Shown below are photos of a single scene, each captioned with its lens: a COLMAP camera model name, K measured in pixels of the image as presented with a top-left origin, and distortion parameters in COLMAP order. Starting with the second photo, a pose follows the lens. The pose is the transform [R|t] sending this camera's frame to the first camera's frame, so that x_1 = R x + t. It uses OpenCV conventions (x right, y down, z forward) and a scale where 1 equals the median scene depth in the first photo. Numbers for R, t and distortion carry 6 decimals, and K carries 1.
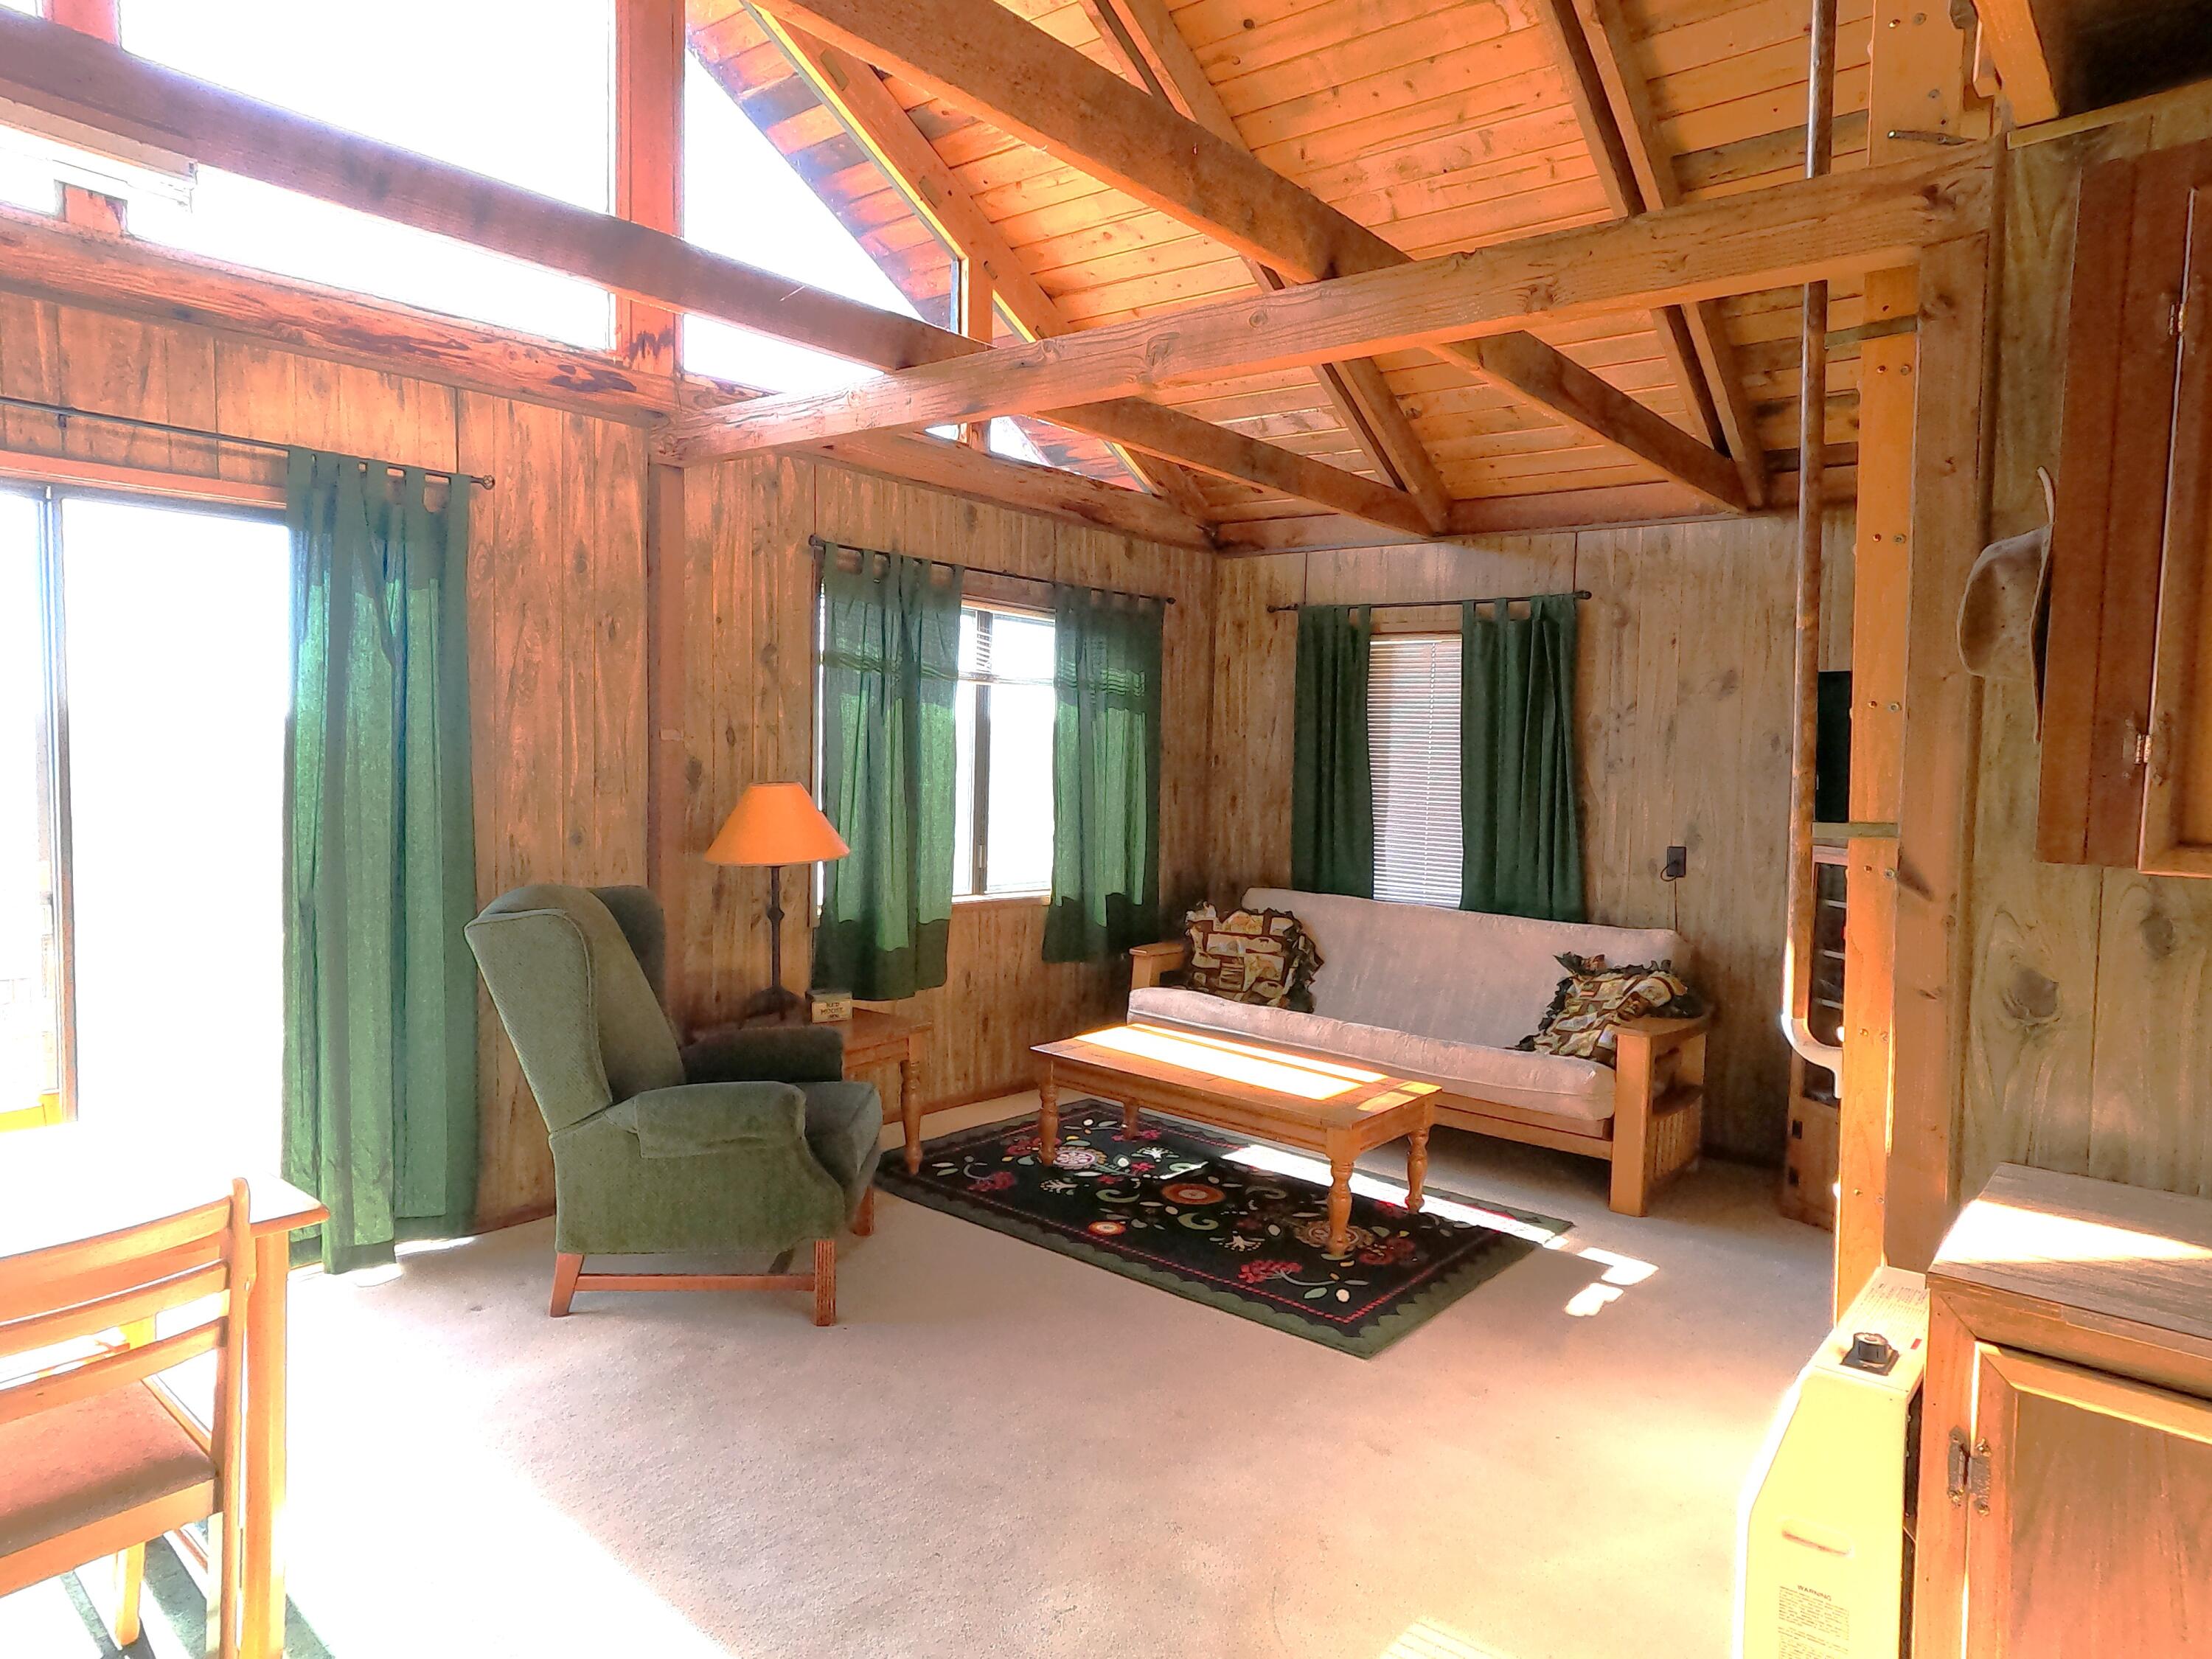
lens RADIAL K [[1375.9, 0, 1091.4], [0, 1375.9, 817.6], [0, 0, 1]] dist [-0.004825, 0.003808]
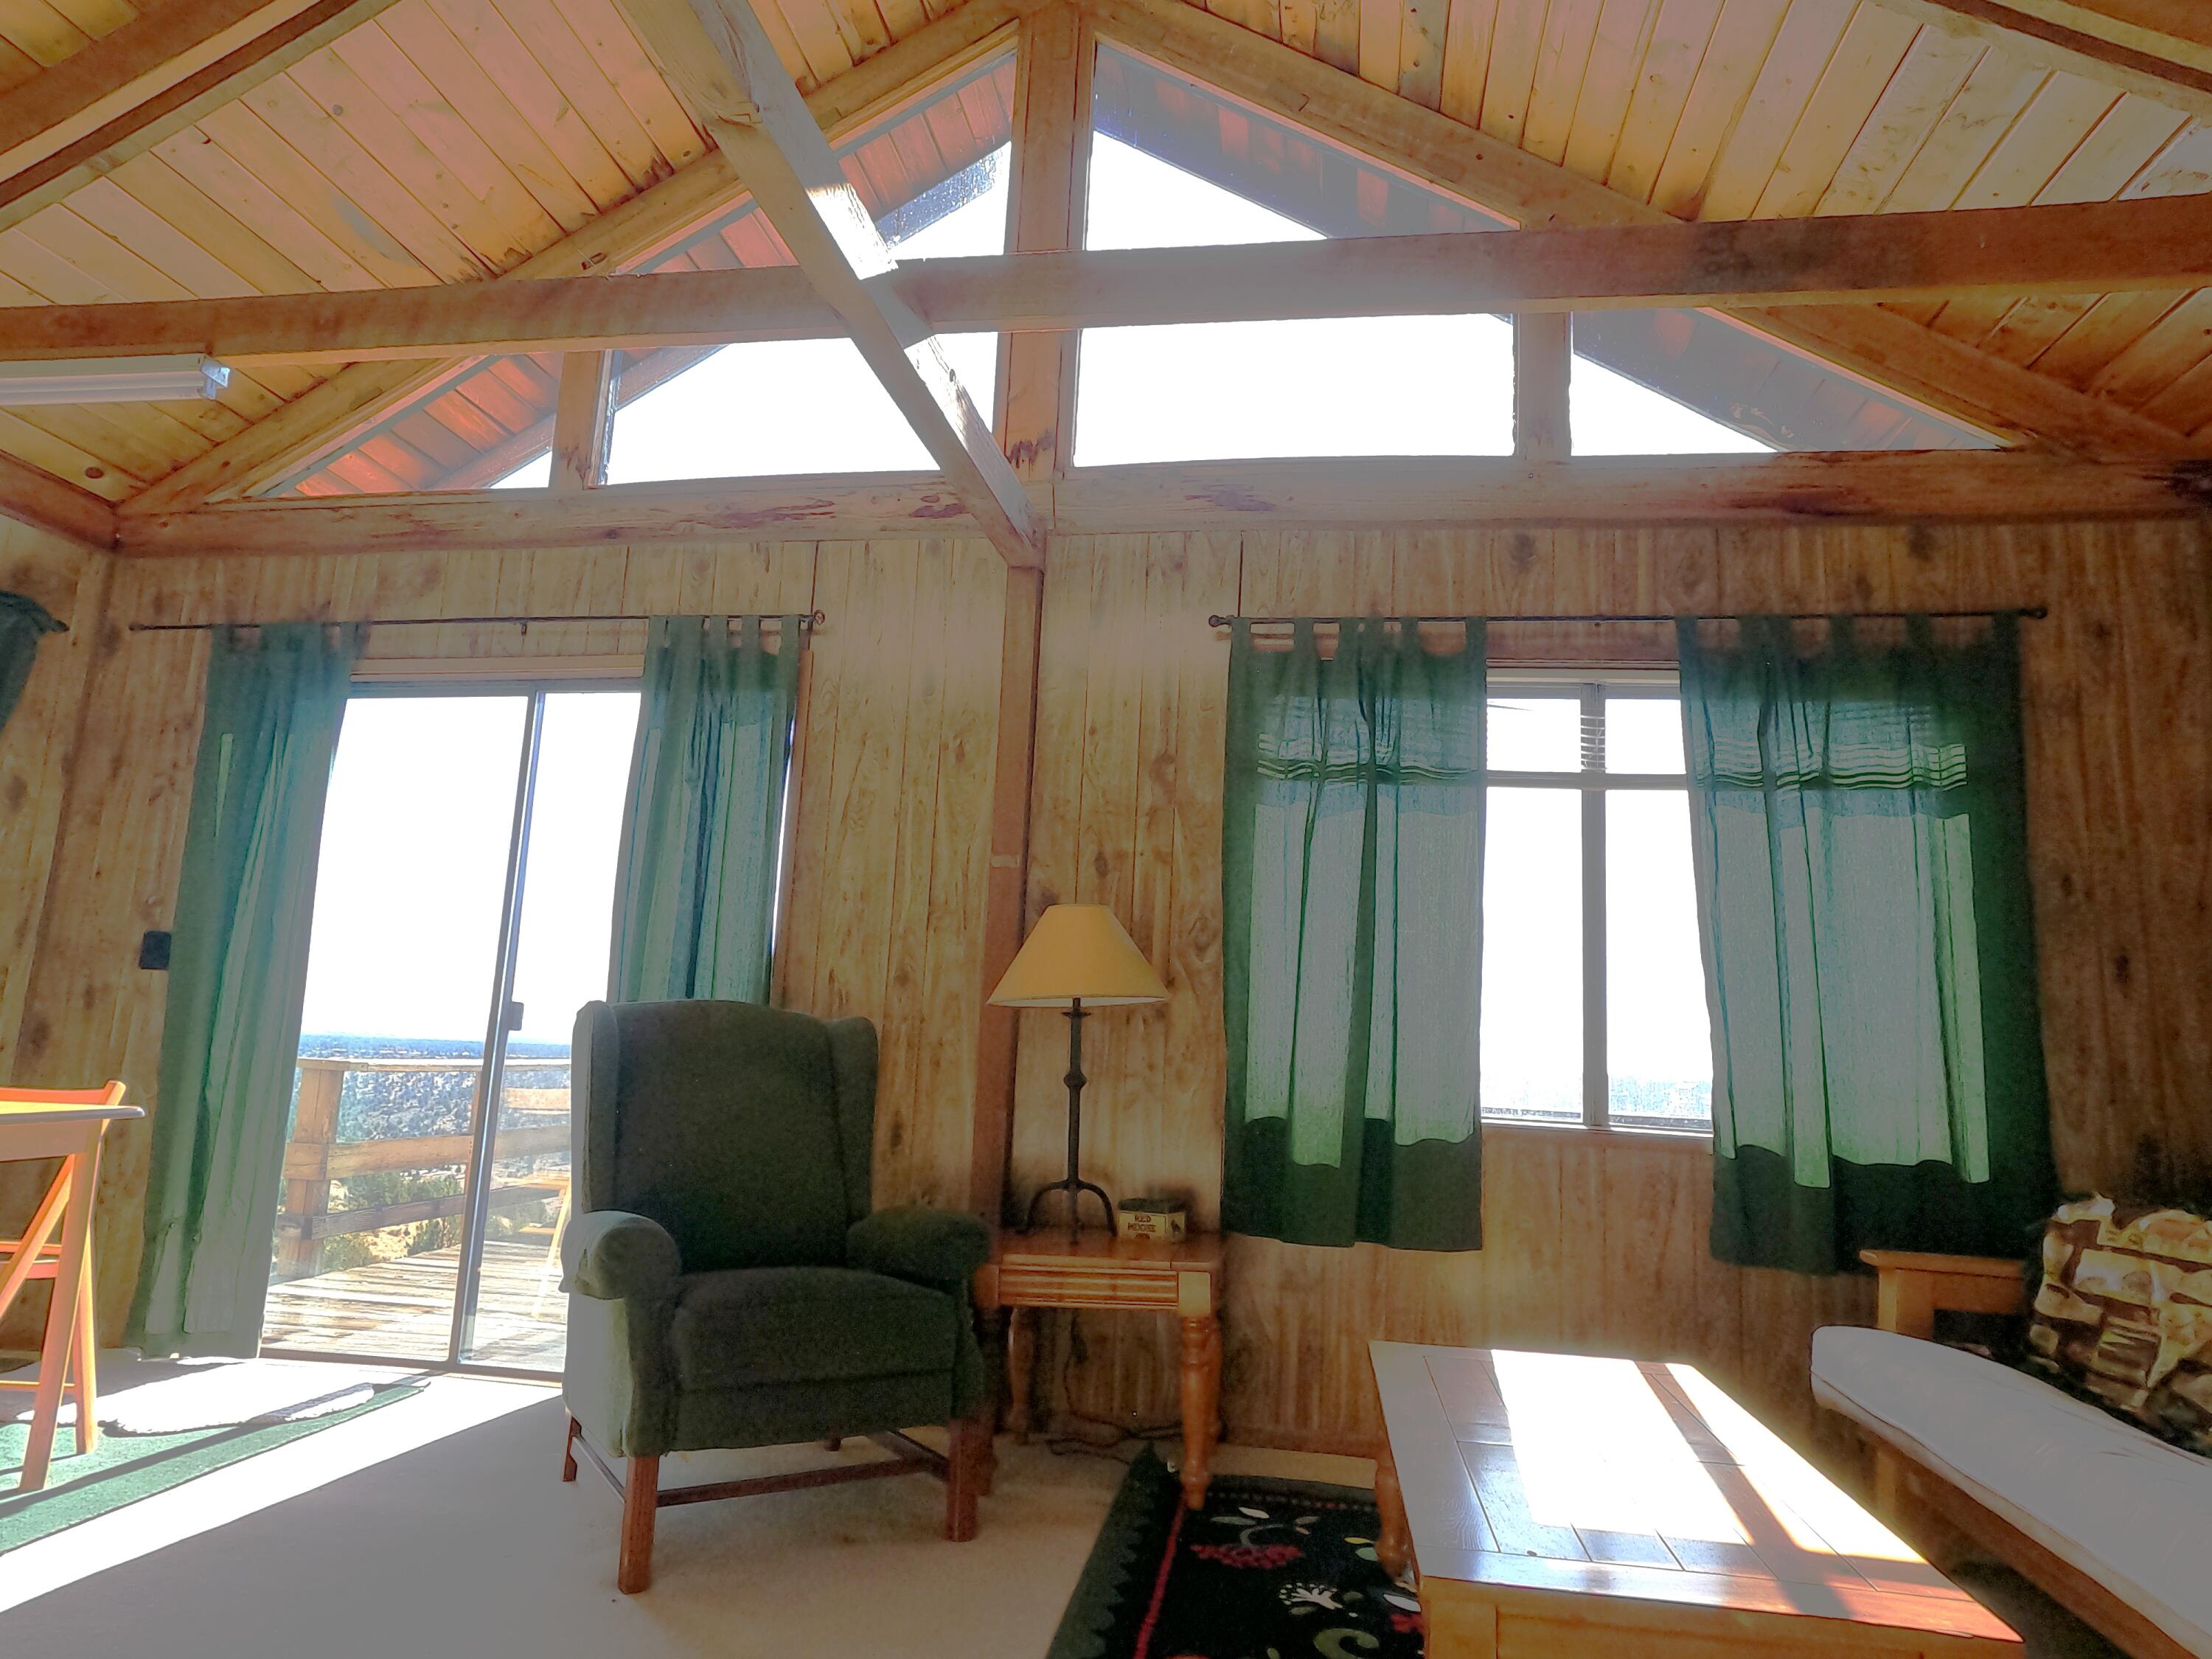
lens RADIAL K [[1375.9, 0, 1108.2], [0, 1375.9, 827.0], [0, 0, 1]] dist [-0.004825, 0.003808]
pose [[0.506690, -0.145901, -0.849693, 0.426542], [-0.078827, 0.973607, -0.214185, 0.090649], [0.858517, 0.175504, 0.481817, 0.592674]]
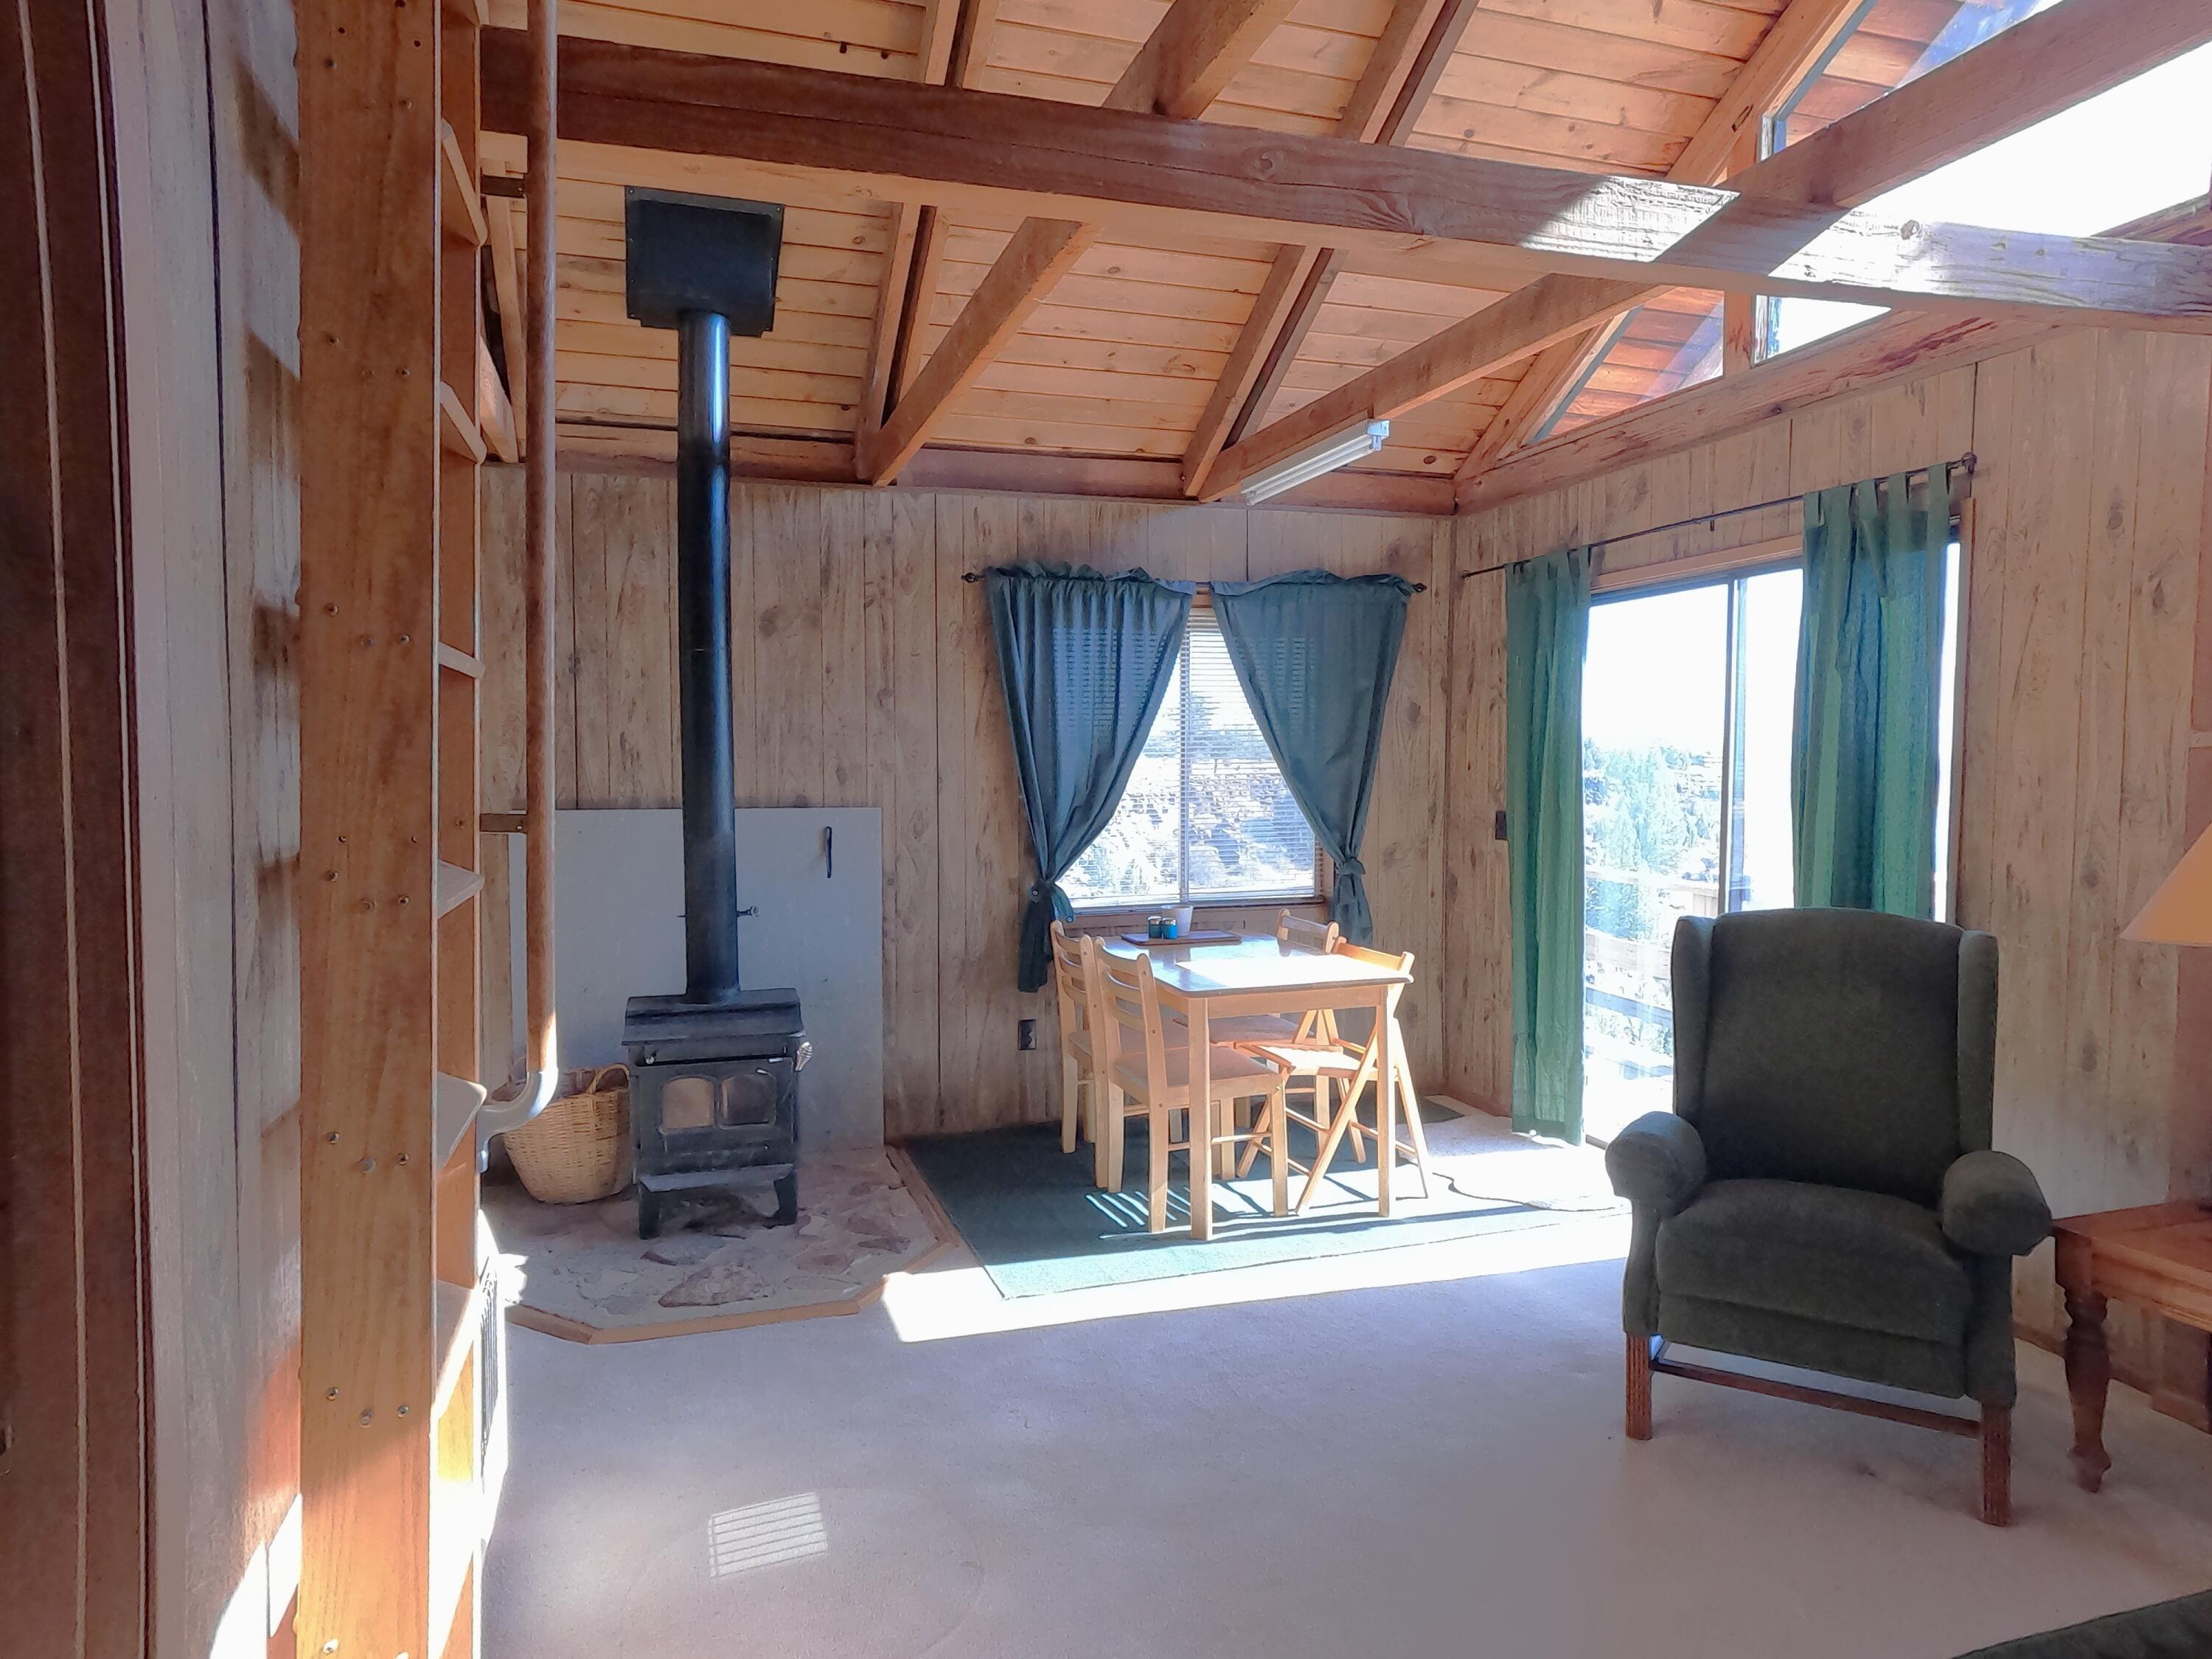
lens RADIAL K [[1375.9, 0, 1103.2], [0, 1375.9, 828.2], [0, 0, 1]] dist [-0.004825, 0.003808]
pose [[-0.535294, 0.019949, -0.844430, 0.506234], [-0.060406, 0.996257, 0.061828, -0.024173], [0.842503, 0.084105, -0.532086, 0.841850]]
